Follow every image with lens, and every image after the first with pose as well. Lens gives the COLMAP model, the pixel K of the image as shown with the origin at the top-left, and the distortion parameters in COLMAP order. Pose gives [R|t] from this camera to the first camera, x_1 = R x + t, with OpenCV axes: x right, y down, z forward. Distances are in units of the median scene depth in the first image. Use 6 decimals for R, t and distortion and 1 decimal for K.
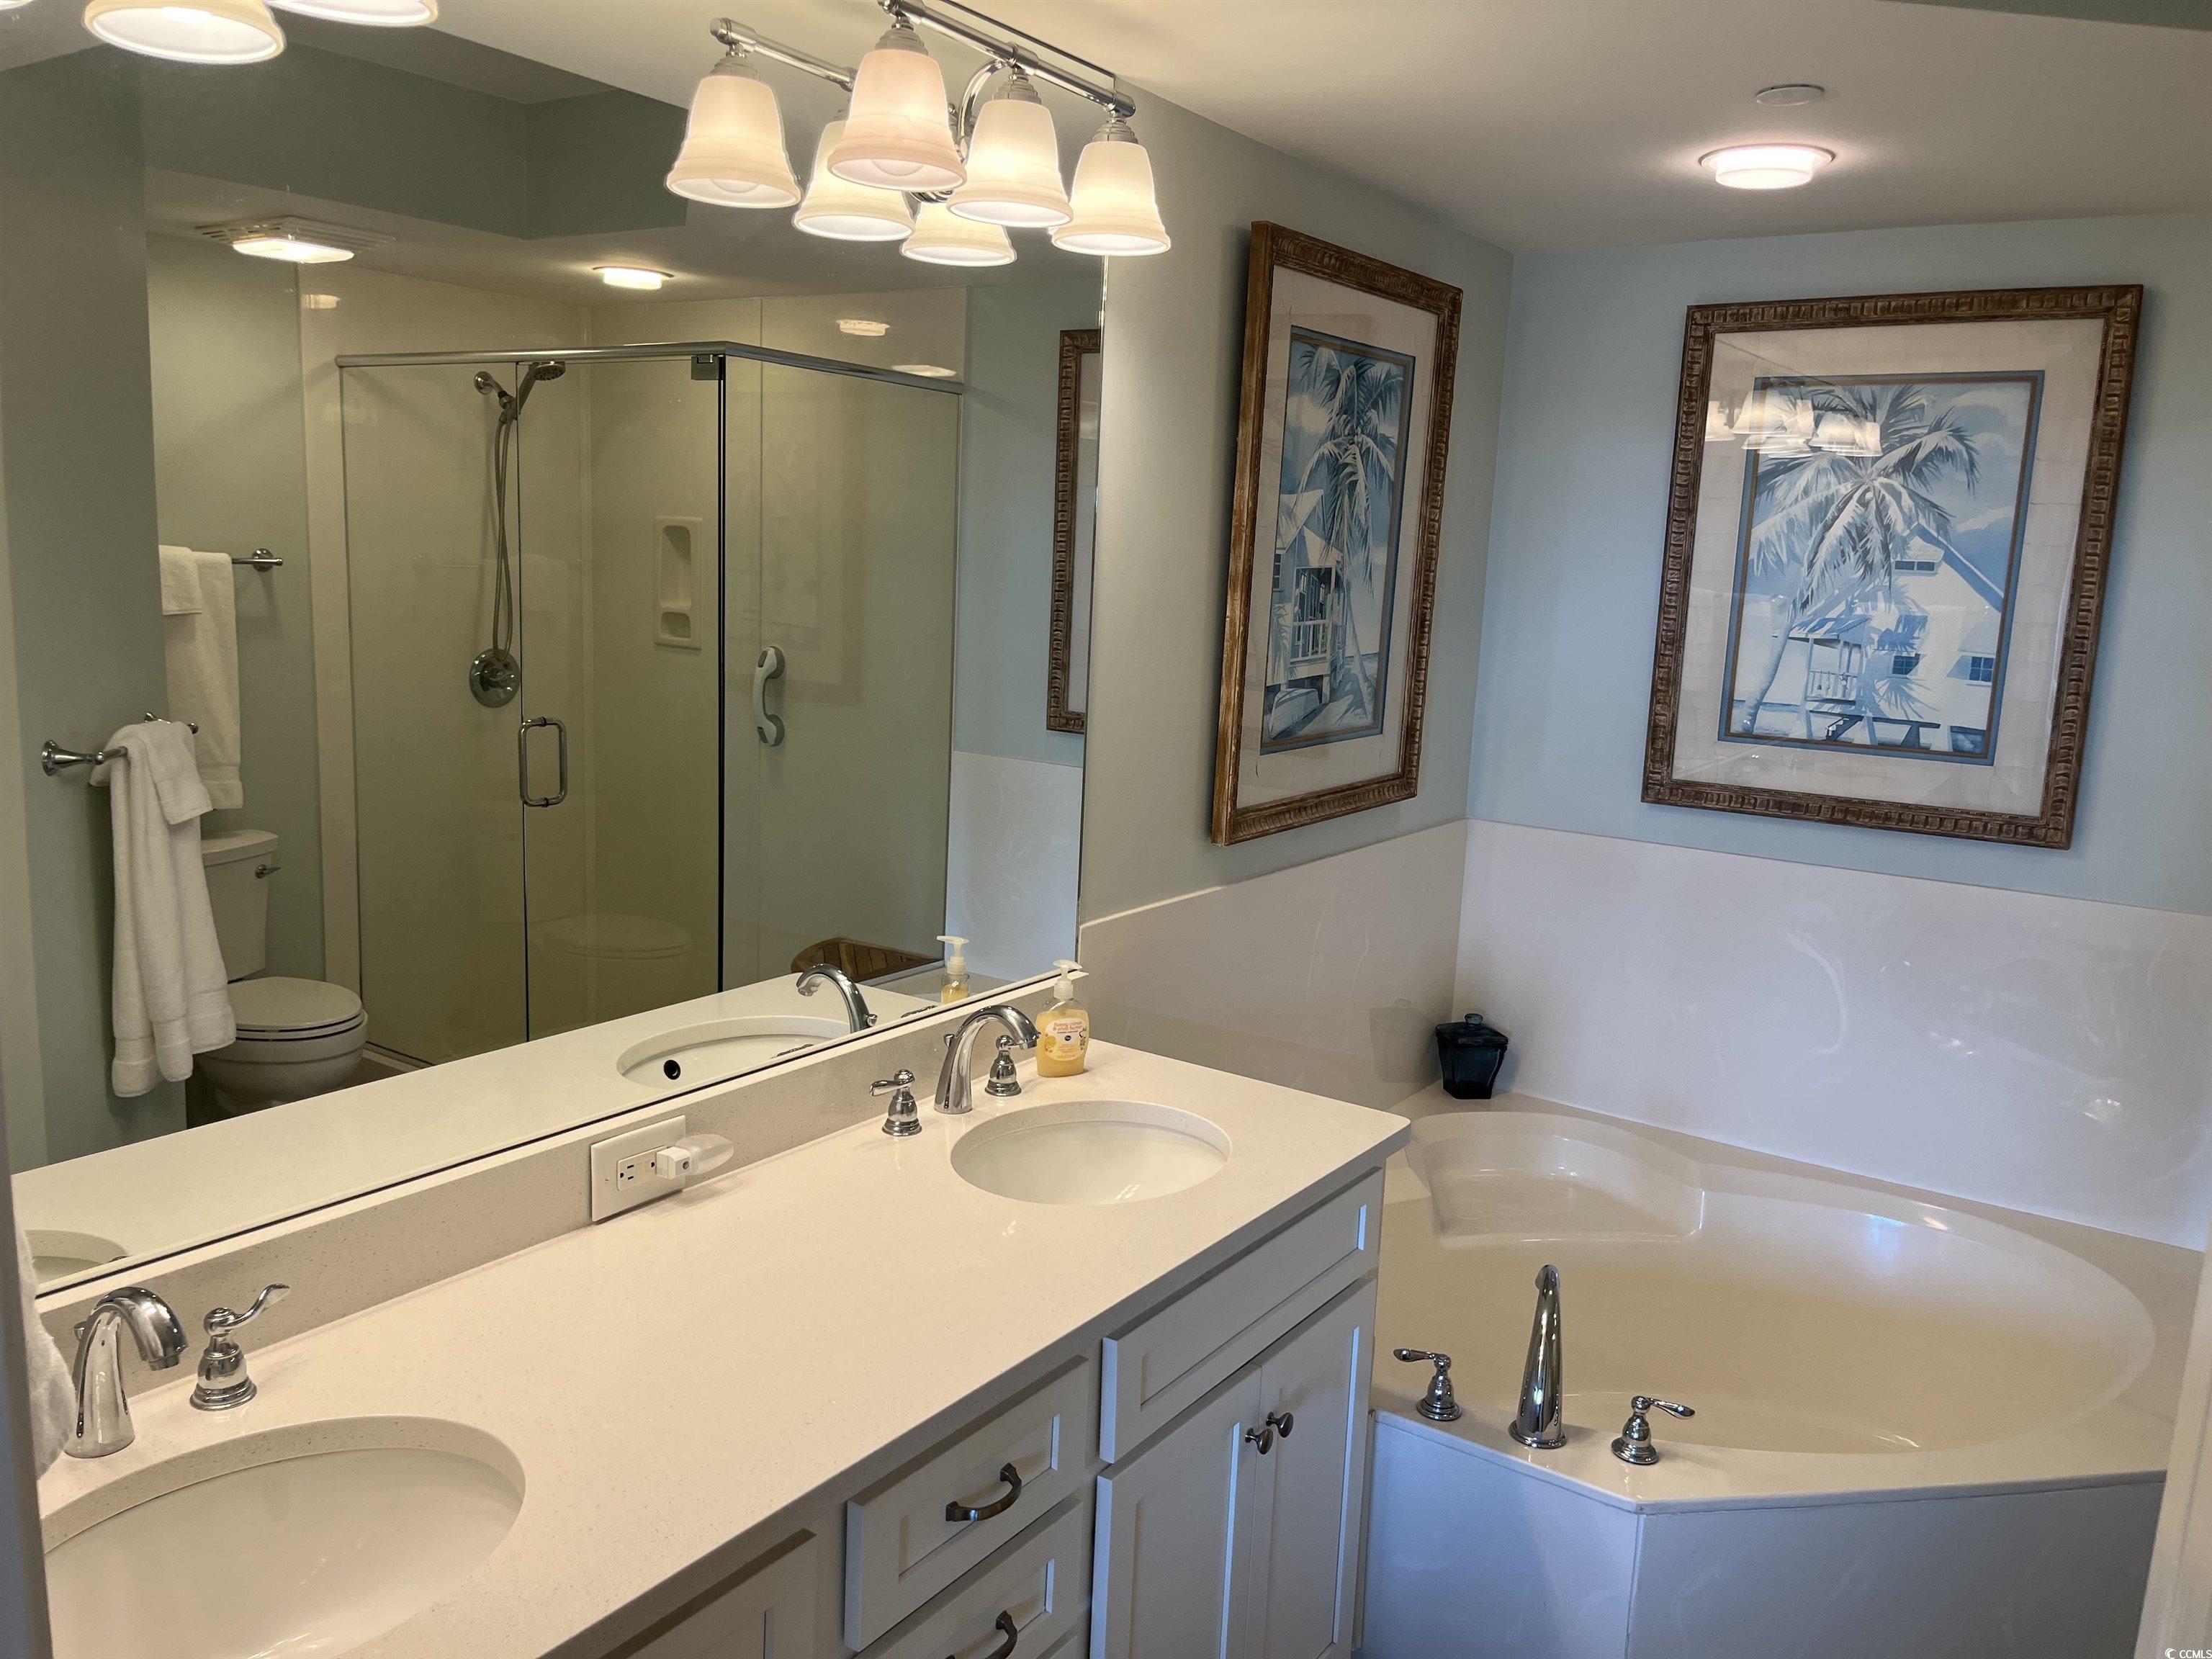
lens RADIAL K [[1681.0, 0, 1109.6], [0, 1681.0, 825.8], [0, 0, 1]] dist [0.061041, -0.081405]
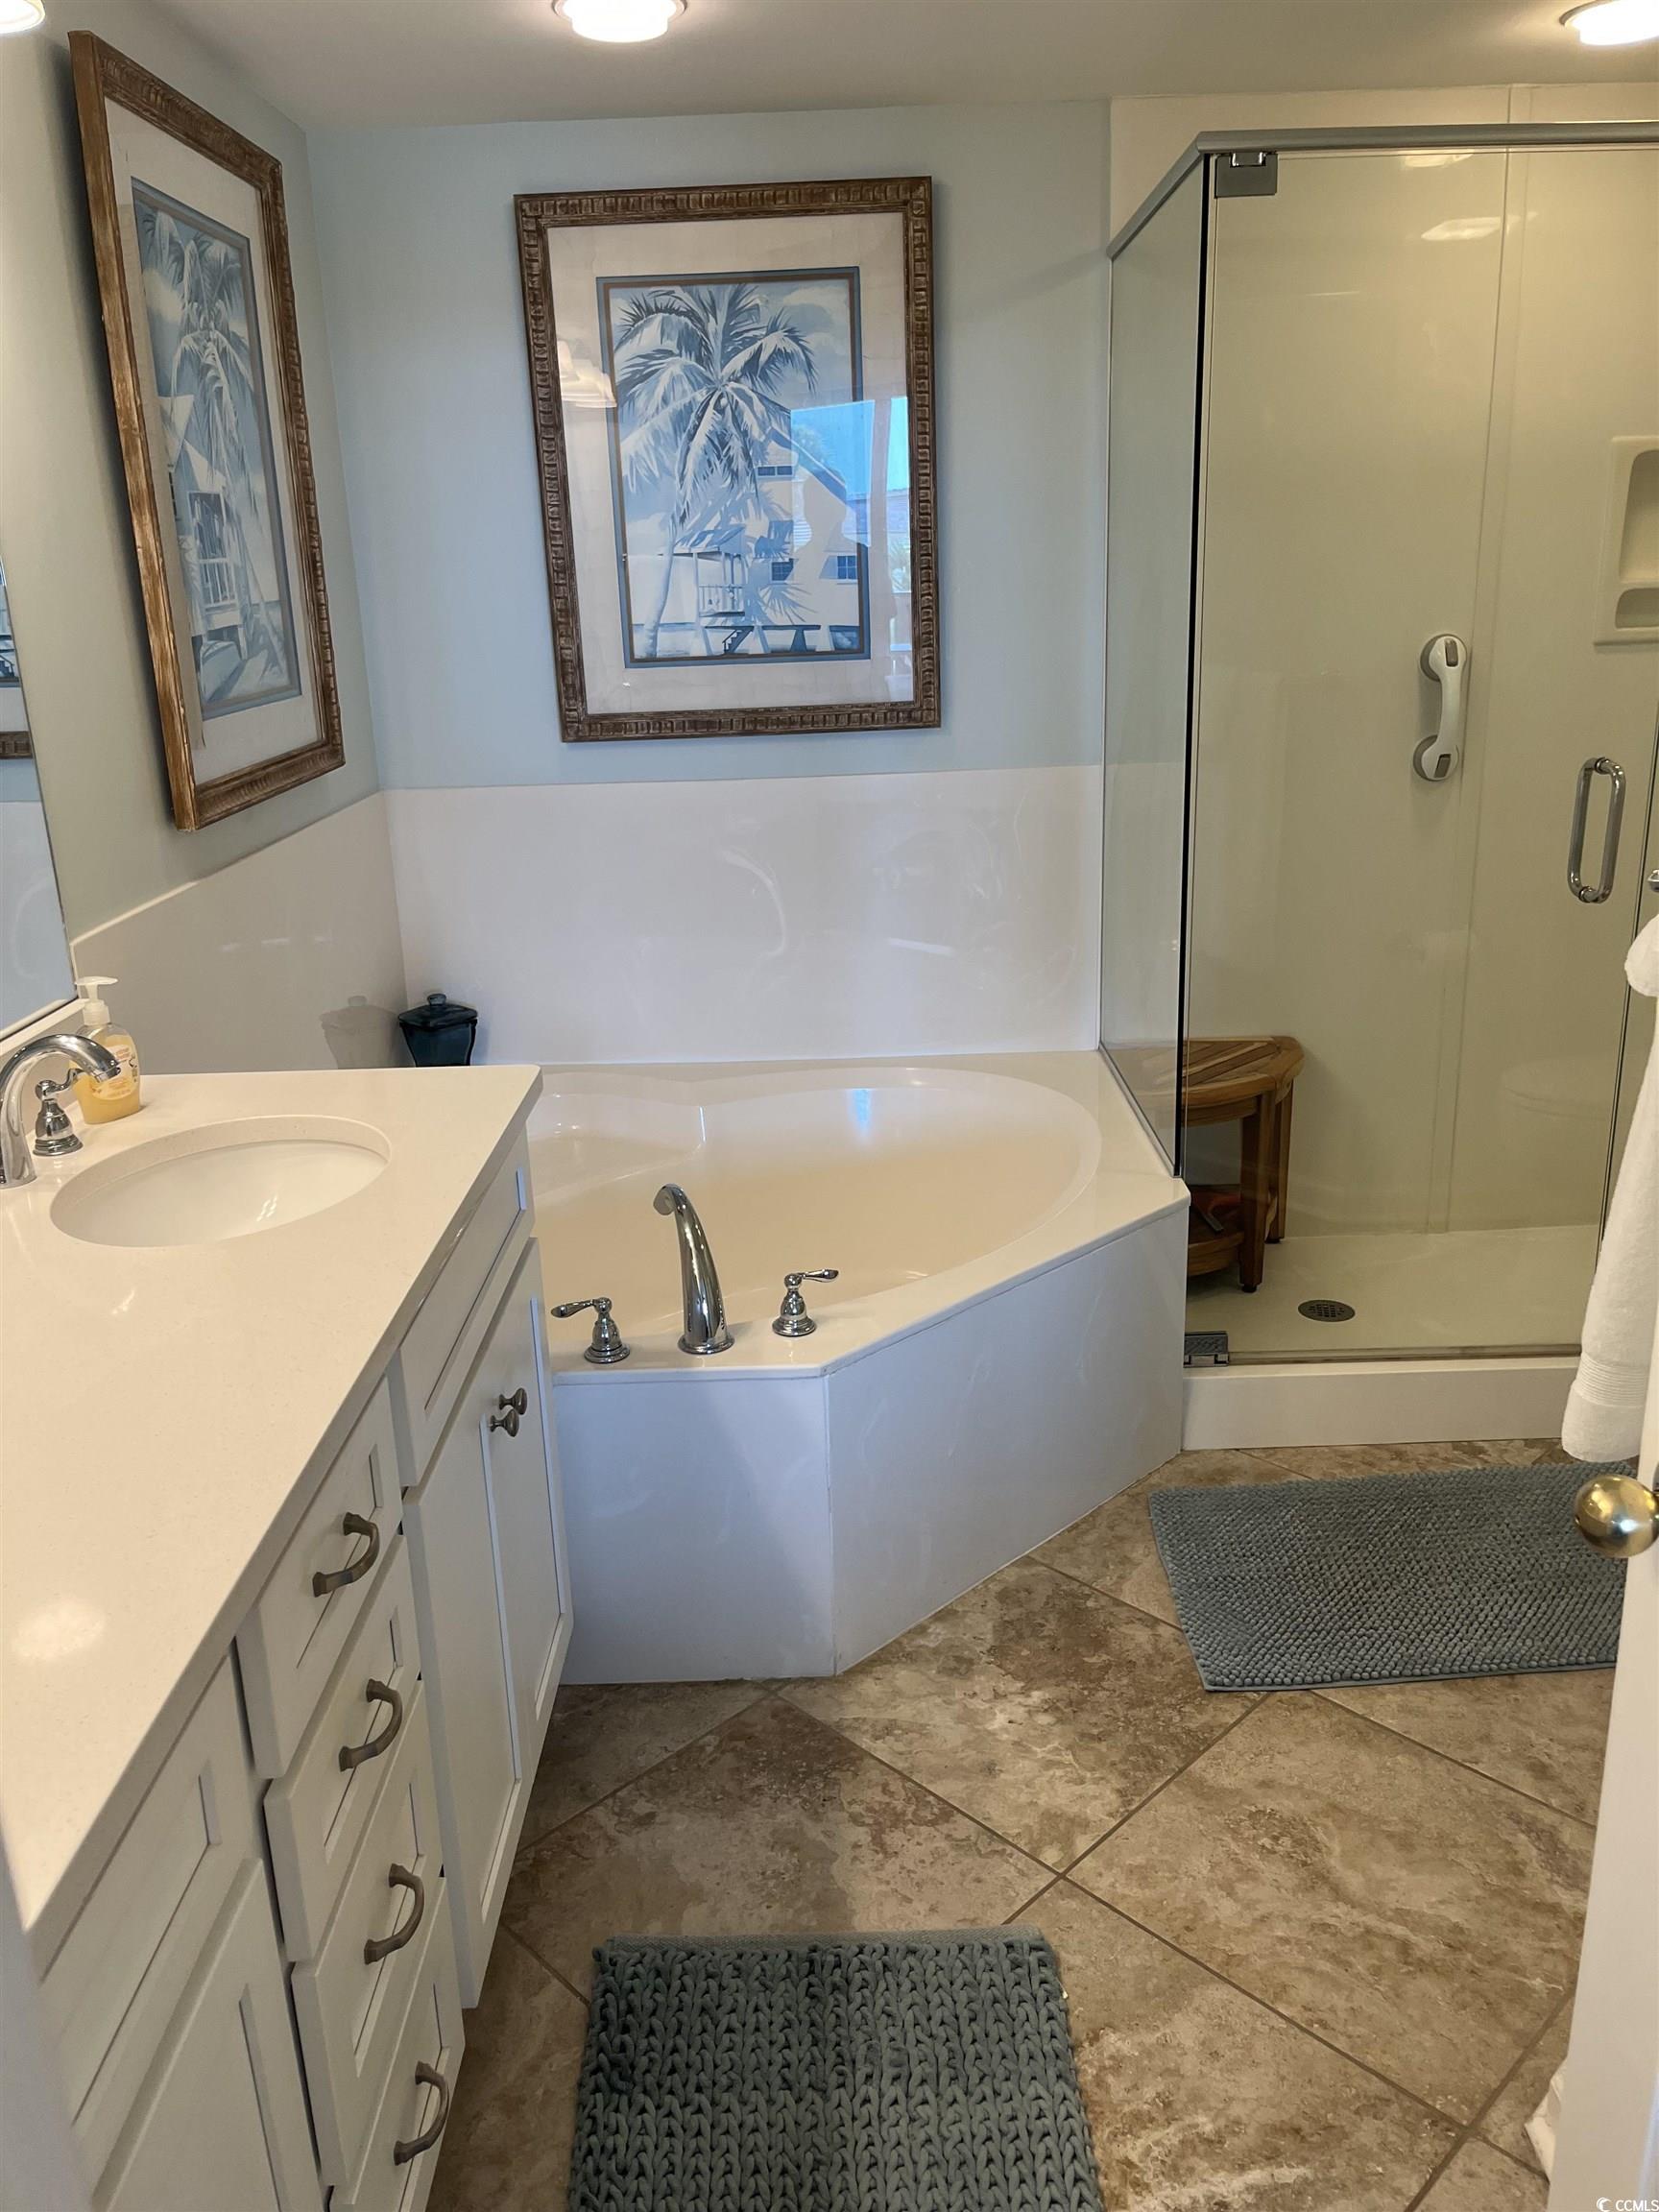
lens RADIAL K [[1681.0, 0, 818.8], [0, 1681.0, 1087.0], [0, 0, 1]] dist [0.061041, -0.081405]
pose [[0.828105, -0.232723, 0.509983, -0.121554], [0.161375, 0.970209, 0.180701, 0.030305], [-0.536843, -0.067341, 0.840990, 0.096094]]
